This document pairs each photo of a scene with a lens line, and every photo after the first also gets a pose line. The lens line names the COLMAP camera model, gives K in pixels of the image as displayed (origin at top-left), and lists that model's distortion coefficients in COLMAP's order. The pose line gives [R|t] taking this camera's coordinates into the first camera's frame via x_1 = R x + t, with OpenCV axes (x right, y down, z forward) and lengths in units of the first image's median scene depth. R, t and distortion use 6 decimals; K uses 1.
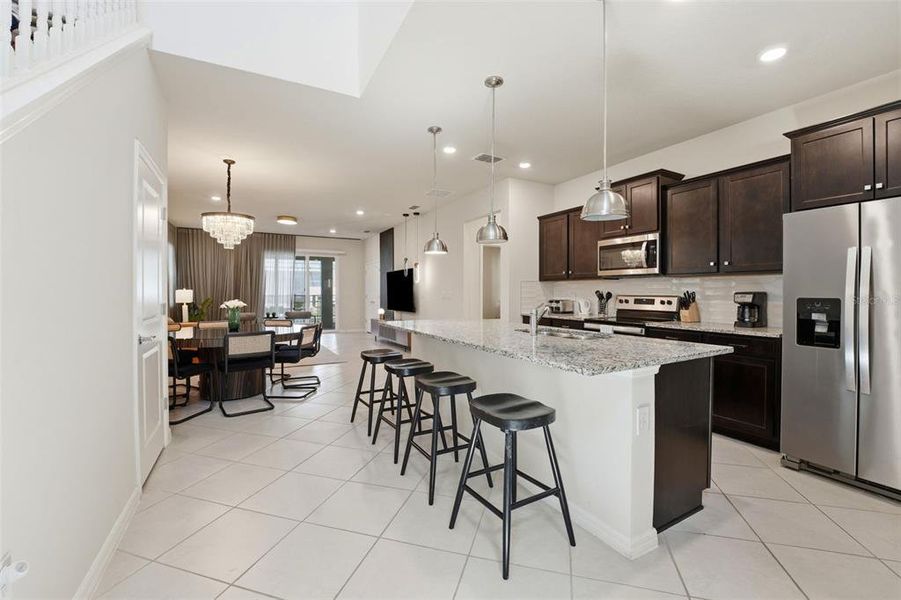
lens RADIAL K [[372.8, 0, 447.4], [0, 372.8, 298.0], [0, 0, 1]] dist [-0.032760, 0.003271]
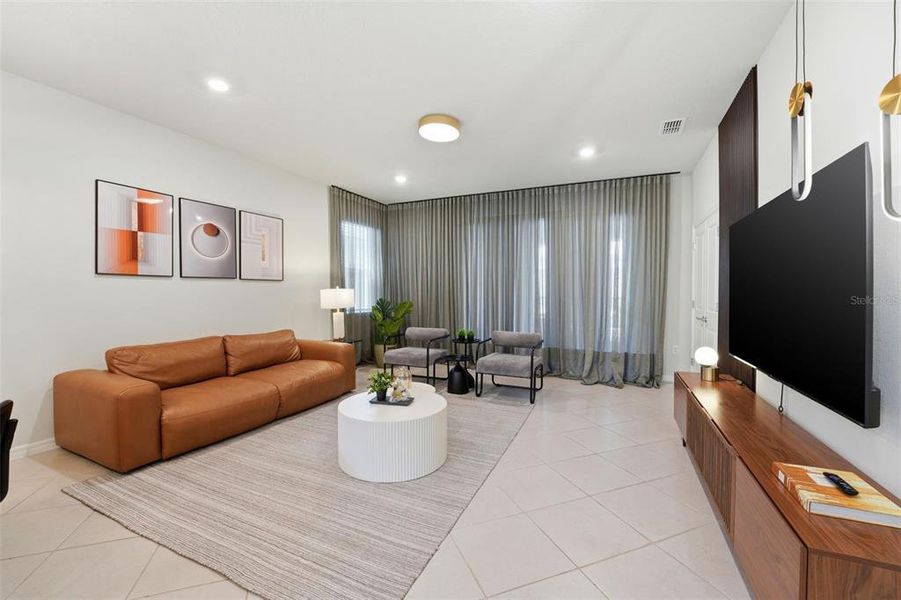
lens RADIAL K [[372.8, 0, 448.0], [0, 372.8, 297.0], [0, 0, 1]] dist [-0.032760, 0.003271]
pose [[0.601306, 0.010547, -0.798949, -0.127657], [-0.015905, 0.999873, 0.001229, -0.019374], [0.798860, 0.011968, 0.601398, 1.280774]]
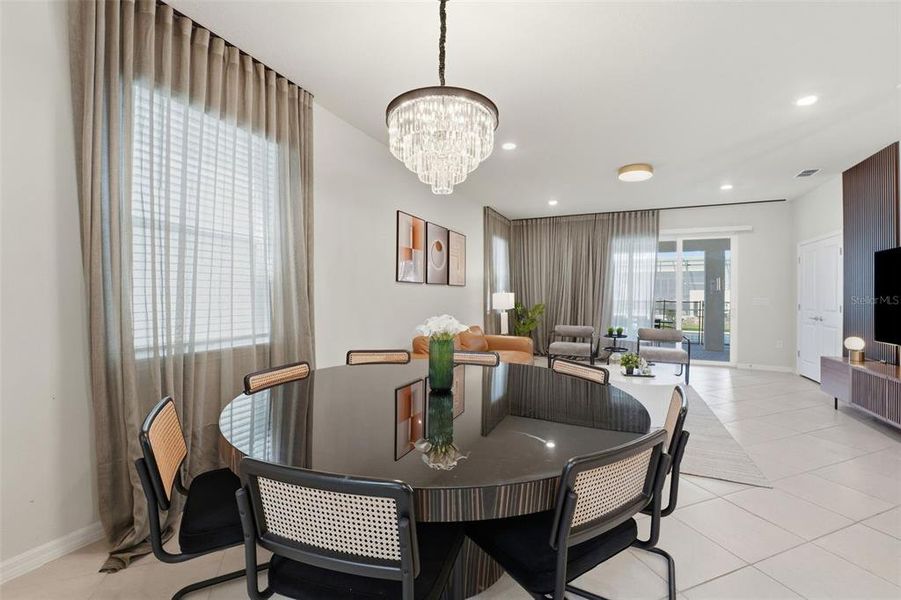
lens RADIAL K [[372.8, 0, 452.3], [0, 372.8, 294.6], [0, 0, 1]] dist [-0.032760, 0.003271]
pose [[0.593425, 0.003544, -0.804881, -0.236063], [-0.021351, 0.999708, -0.011340, -0.011493], [0.804606, 0.023915, 0.593327, 0.739676]]
